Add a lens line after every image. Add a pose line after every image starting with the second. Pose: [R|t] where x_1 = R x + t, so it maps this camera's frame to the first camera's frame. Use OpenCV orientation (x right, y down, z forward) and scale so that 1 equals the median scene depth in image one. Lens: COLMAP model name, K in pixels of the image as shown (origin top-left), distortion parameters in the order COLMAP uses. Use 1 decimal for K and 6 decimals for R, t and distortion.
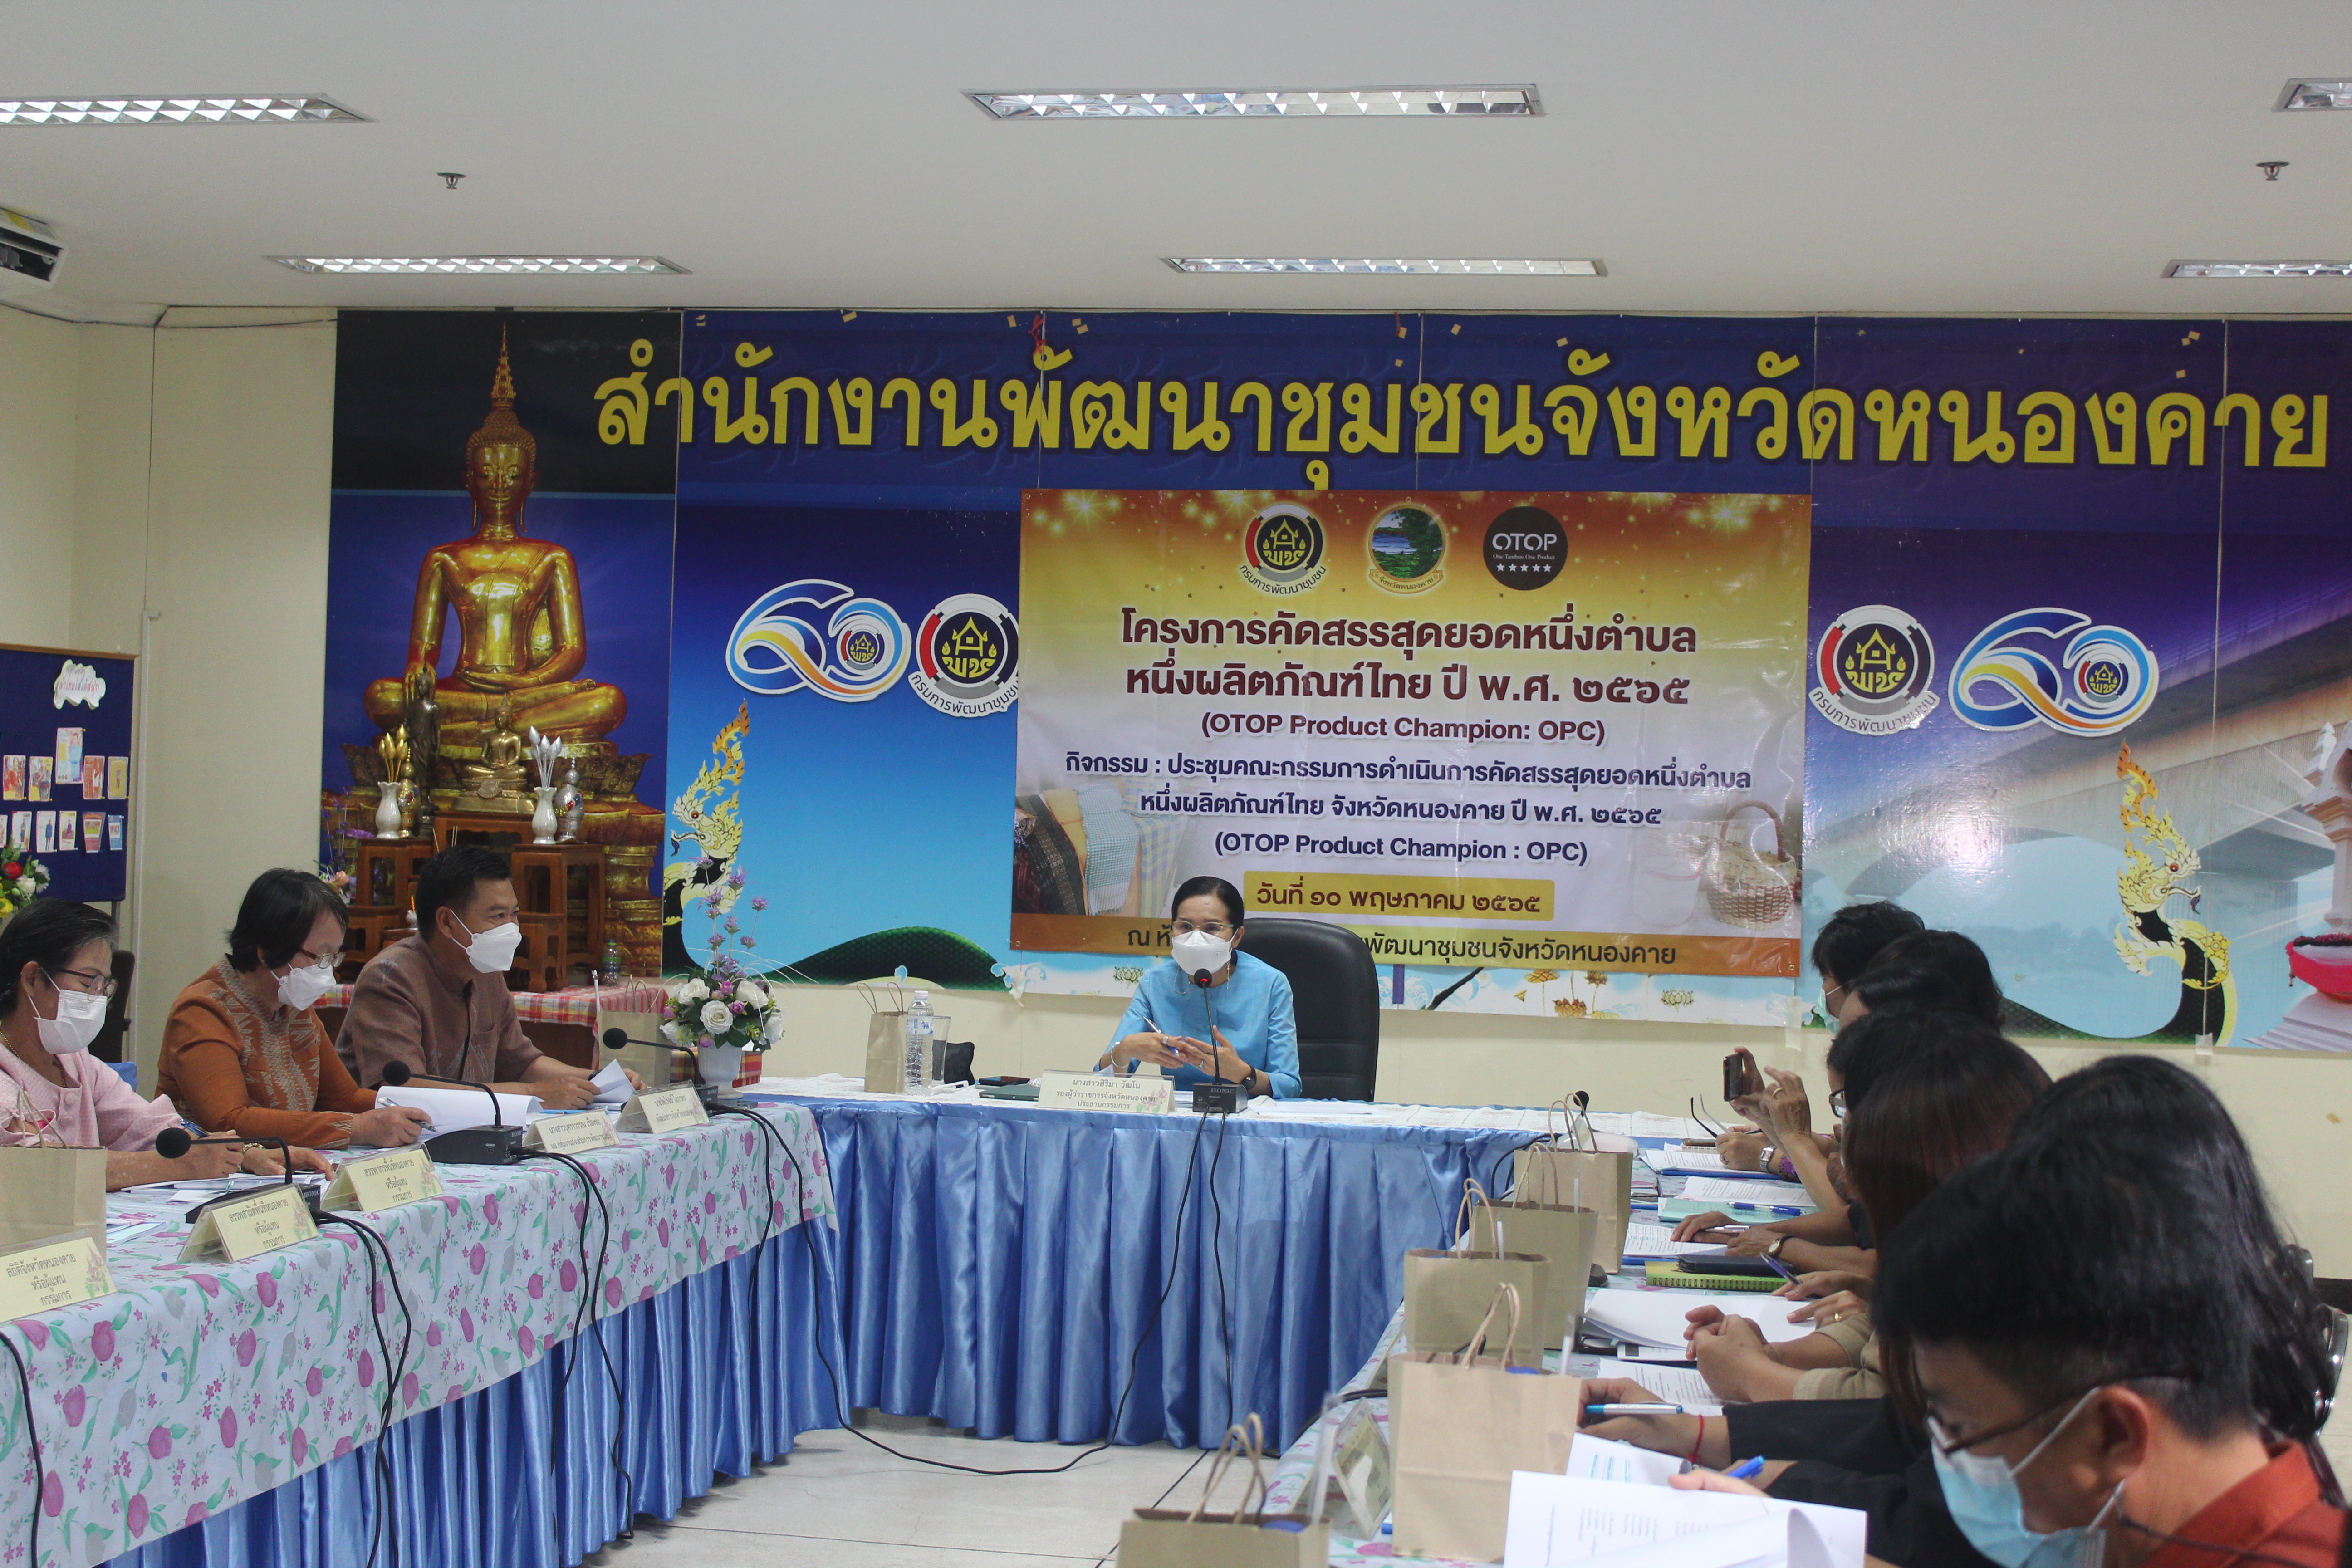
lens RADIAL K [[3399.3, 0, 1157.5], [0, 3399.3, 783.6], [0, 0, 1]] dist [-0.053062, 0.152037]
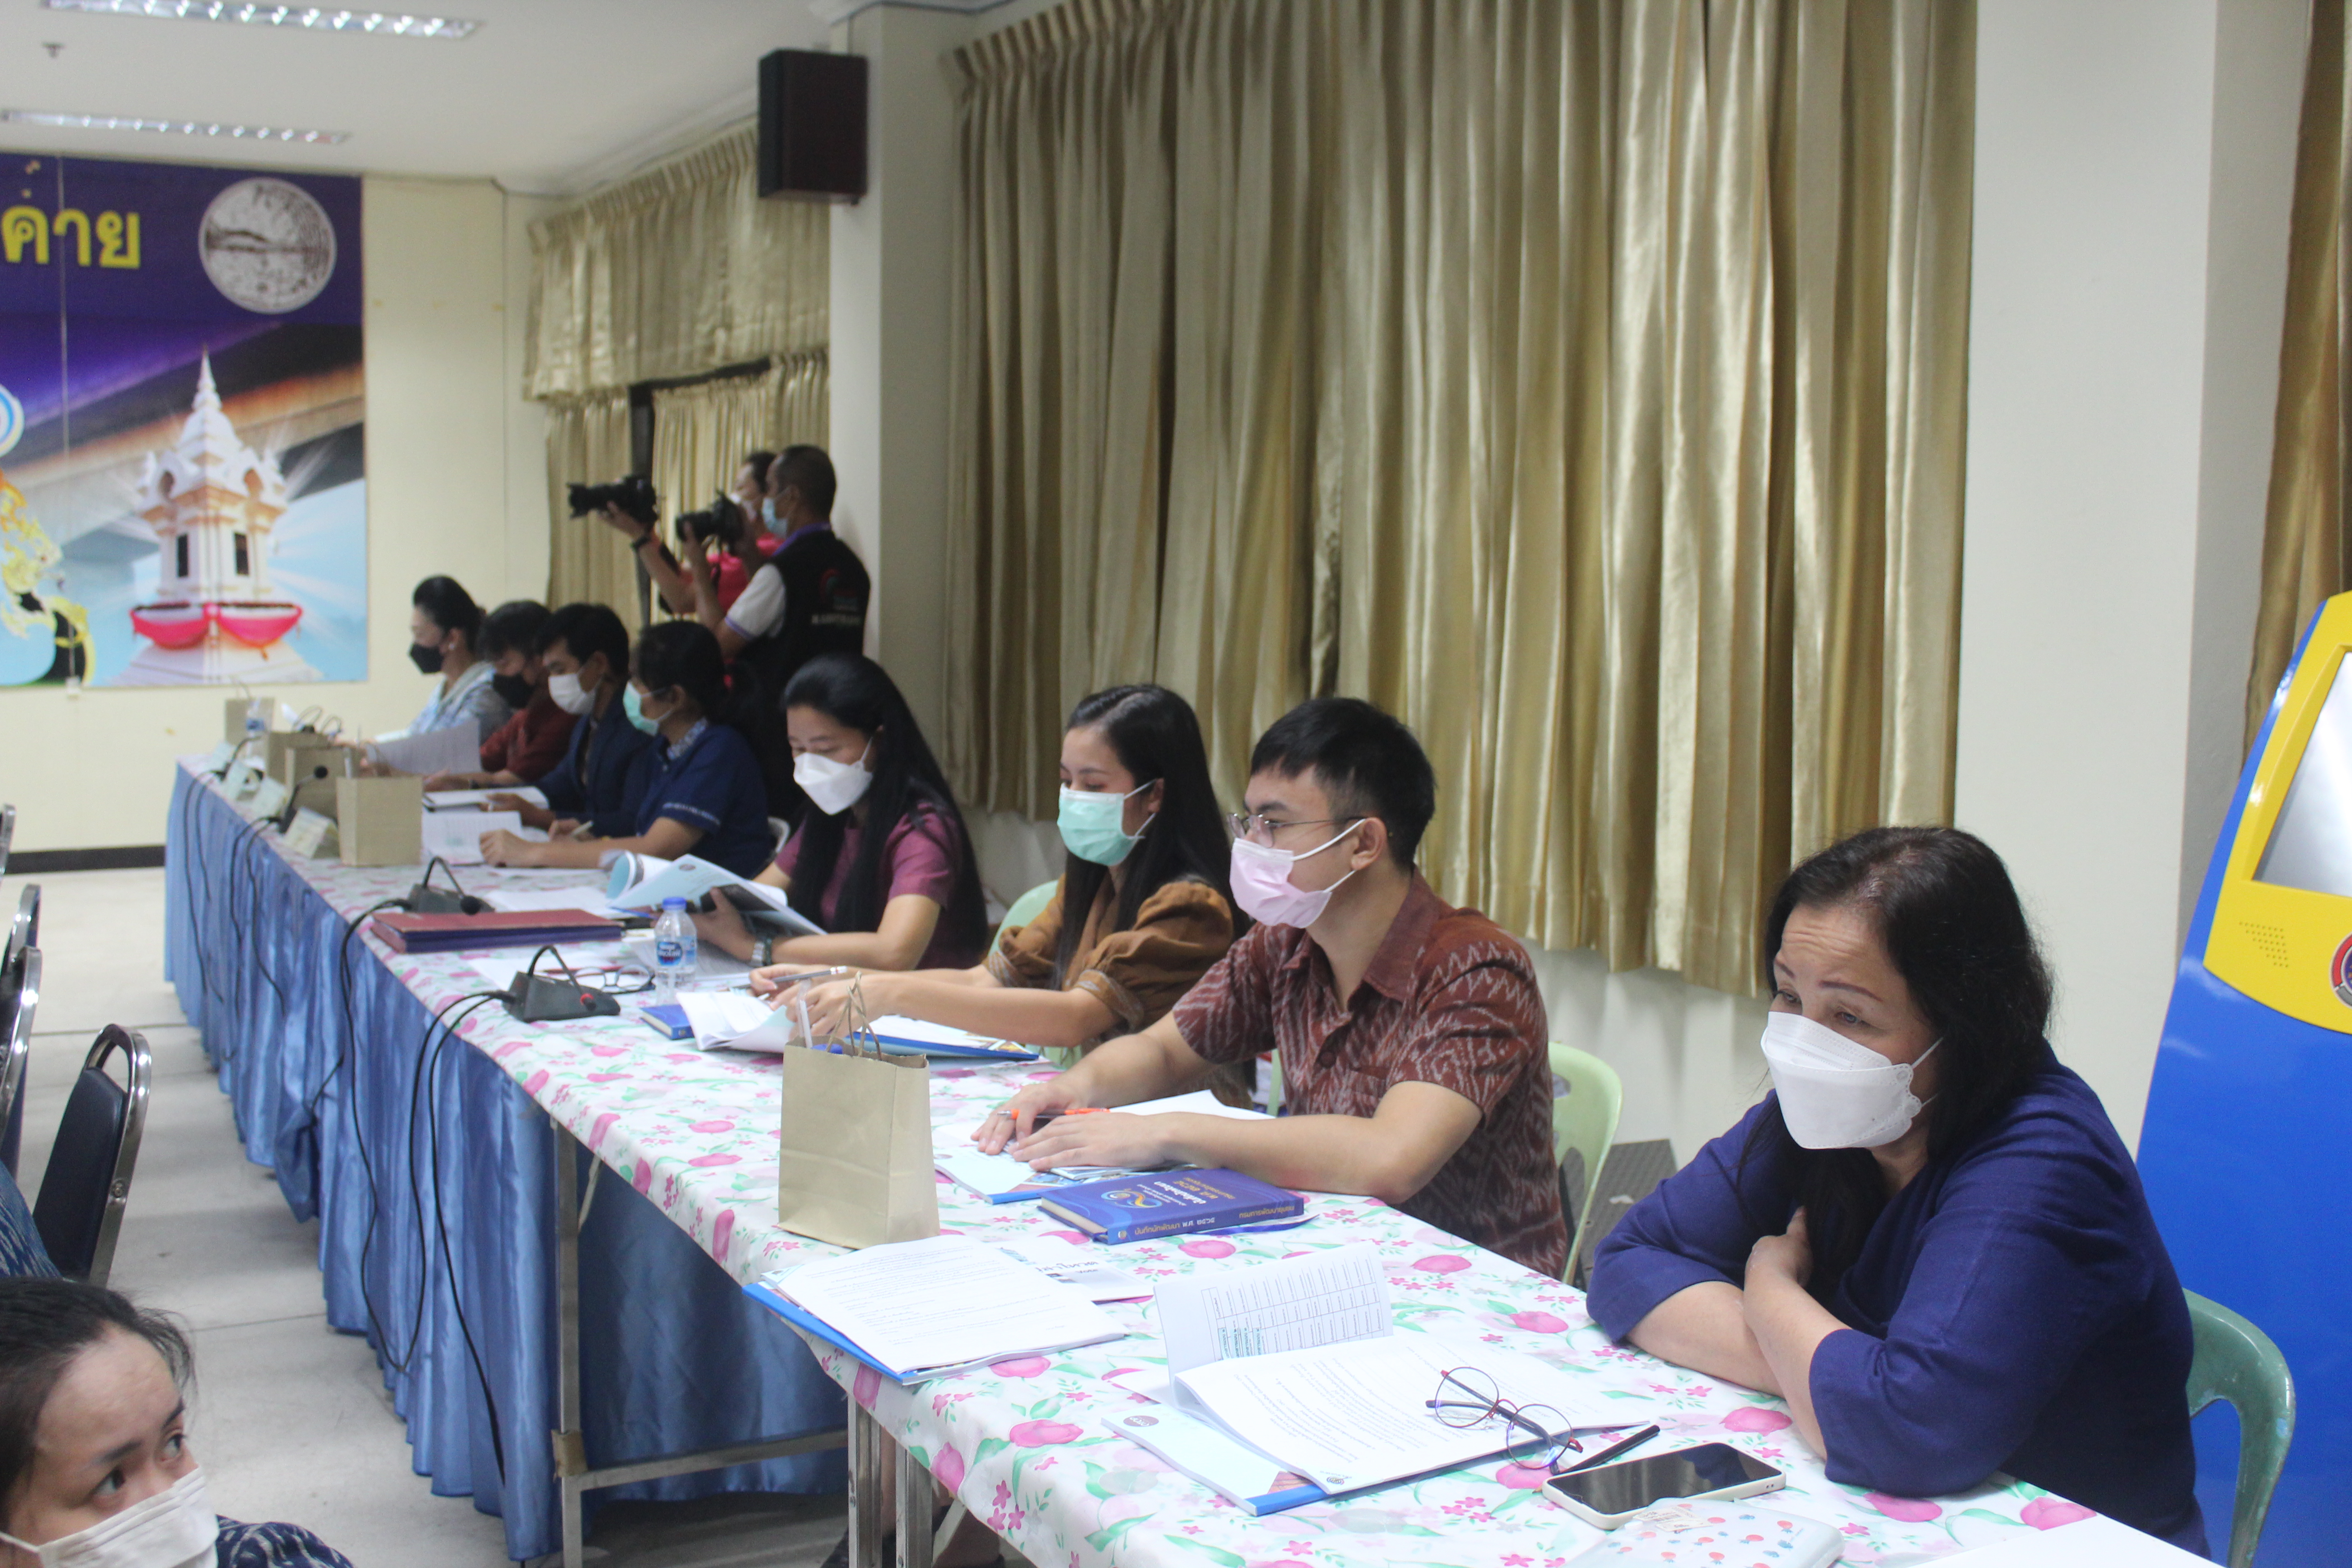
lens RADIAL K [[2503.7, 0, 1230.4], [0, 2503.7, 786.2], [0, 0, 1]] dist [-0.132775, 0.136836]
pose [[0.765667, -0.086472, 0.637398, 0.028707], [0.011959, 0.992665, 0.120303, 0.002861], [-0.643125, -0.084489, 0.761086, -0.069062]]
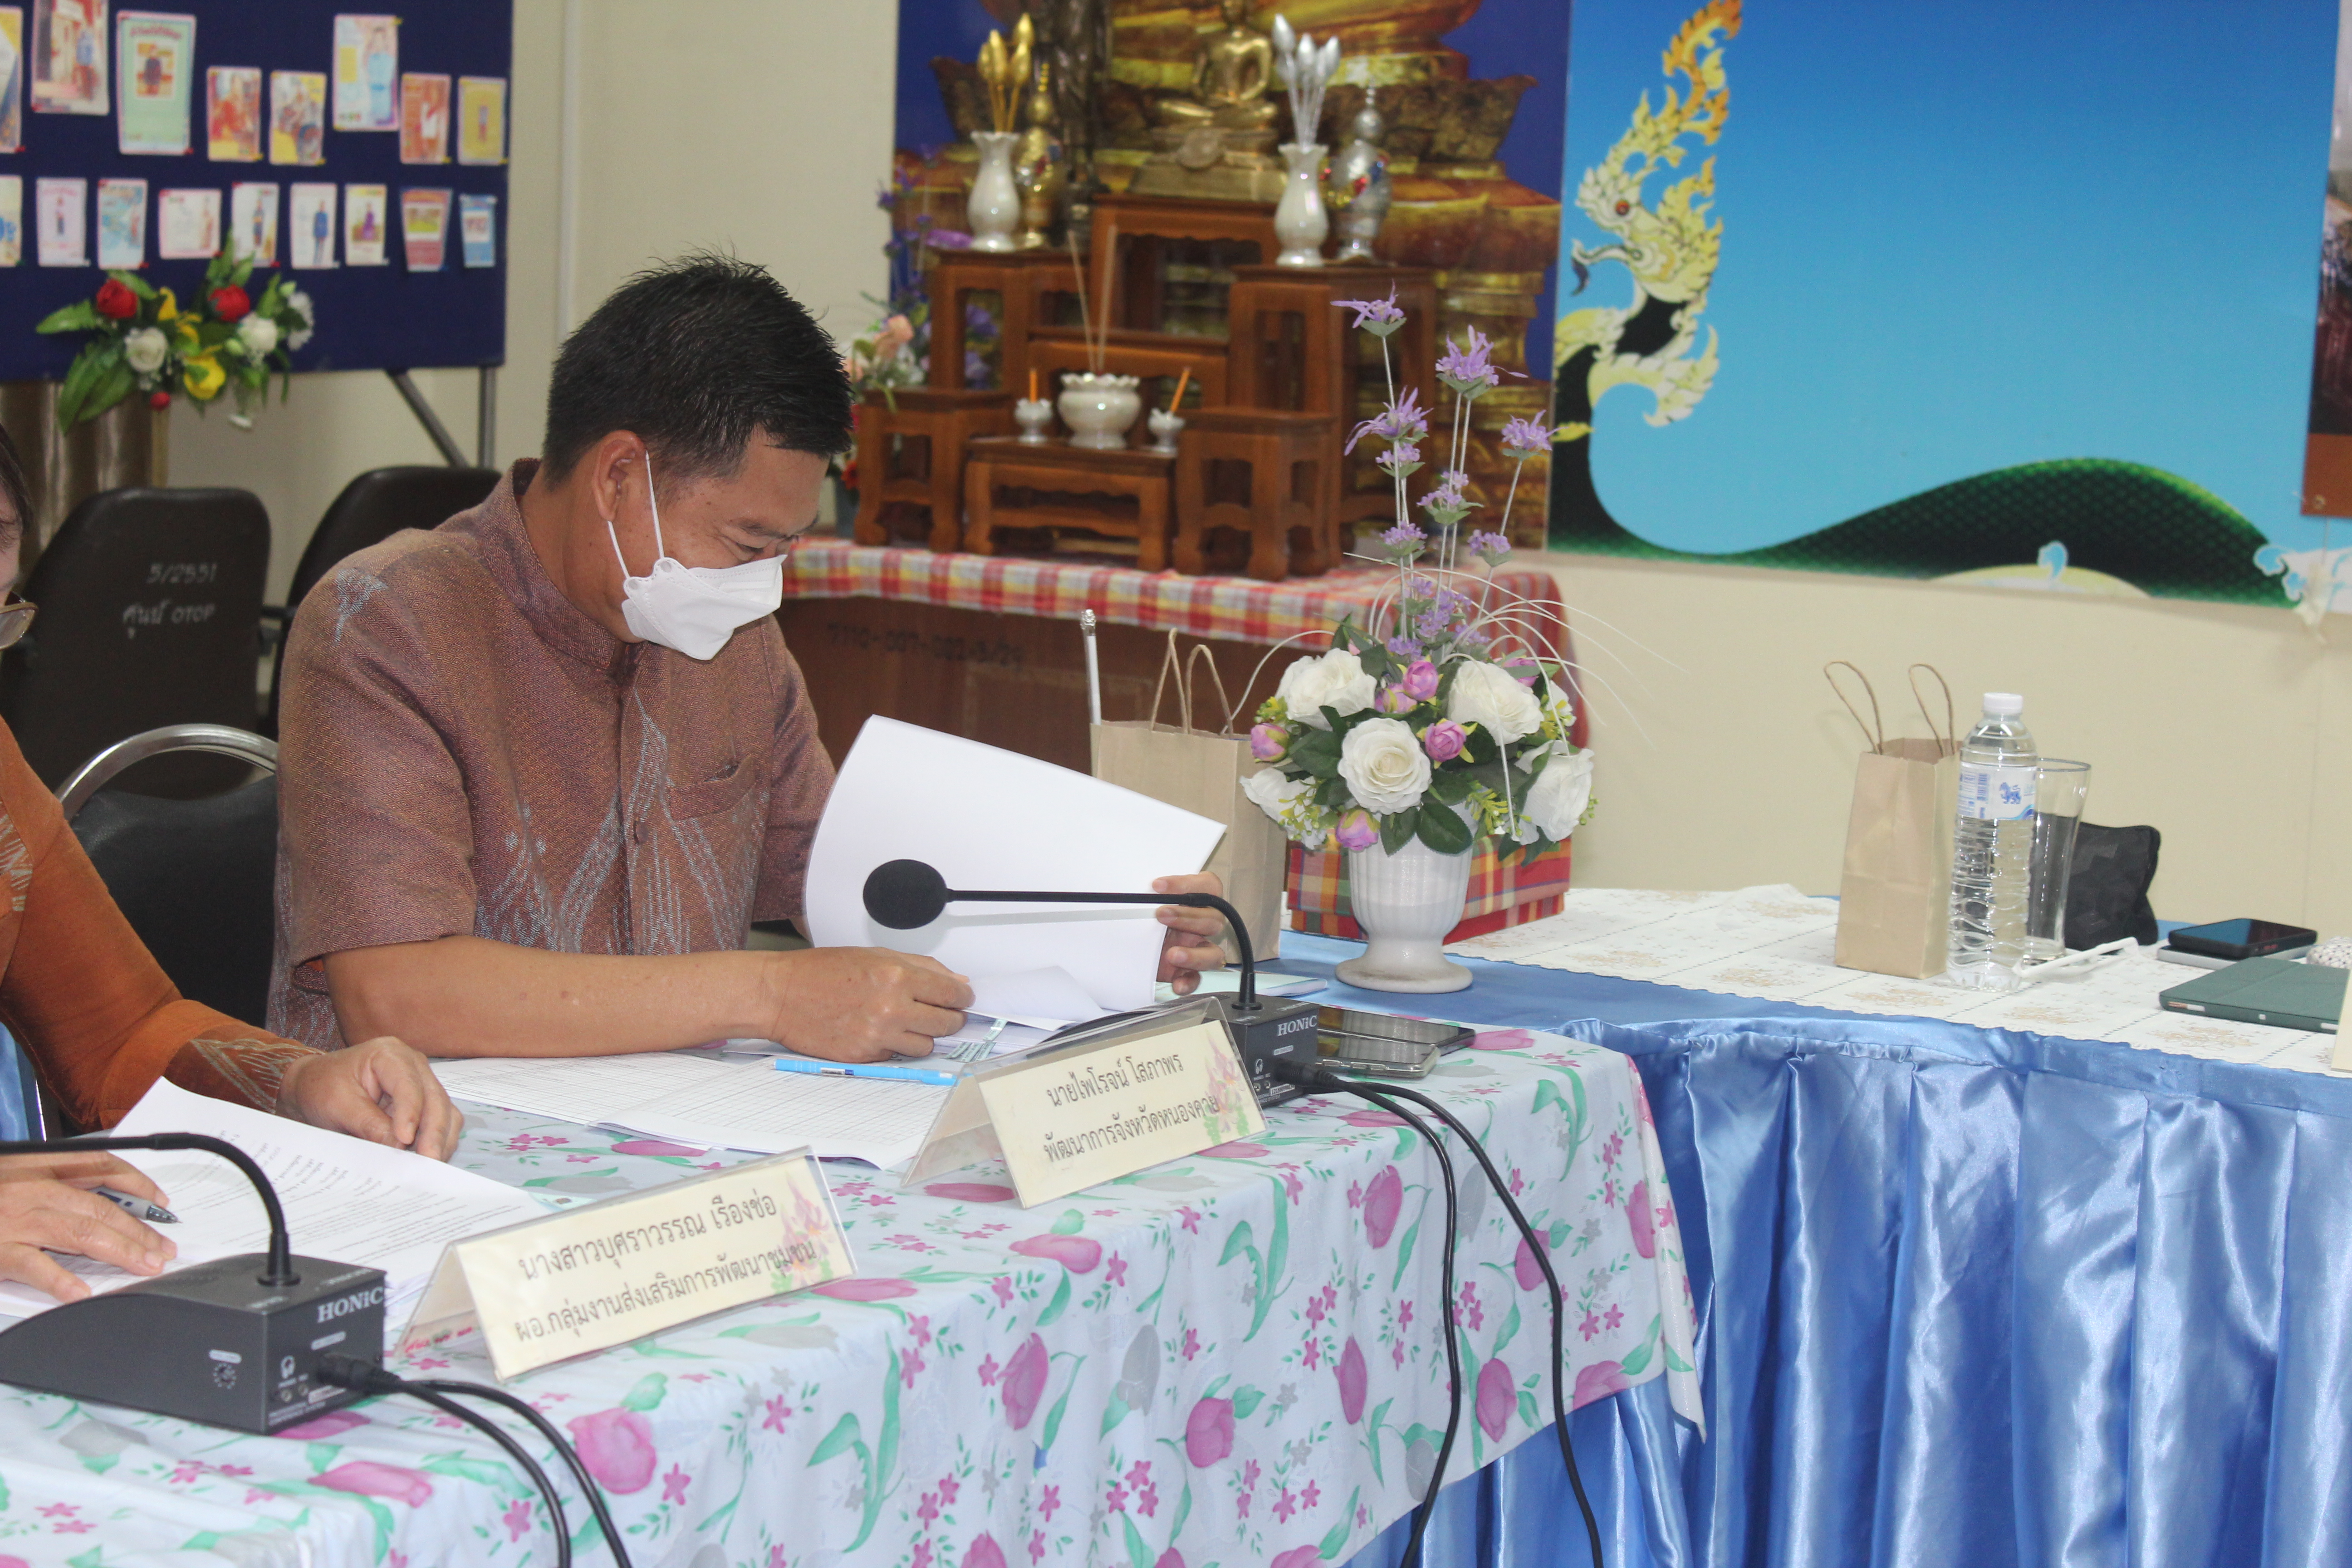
lens RADIAL K [[4504.7, 0, 1167.5], [0, 4504.7, 754.5], [0, 0, 1]] dist [0.022004, 0.141005]
pose [[0.955941, 0.044989, -0.290089, -0.012493], [-0.008856, 0.992156, 0.124689, 0.007446], [0.293424, -0.116627, 0.948842, 0.399505]]
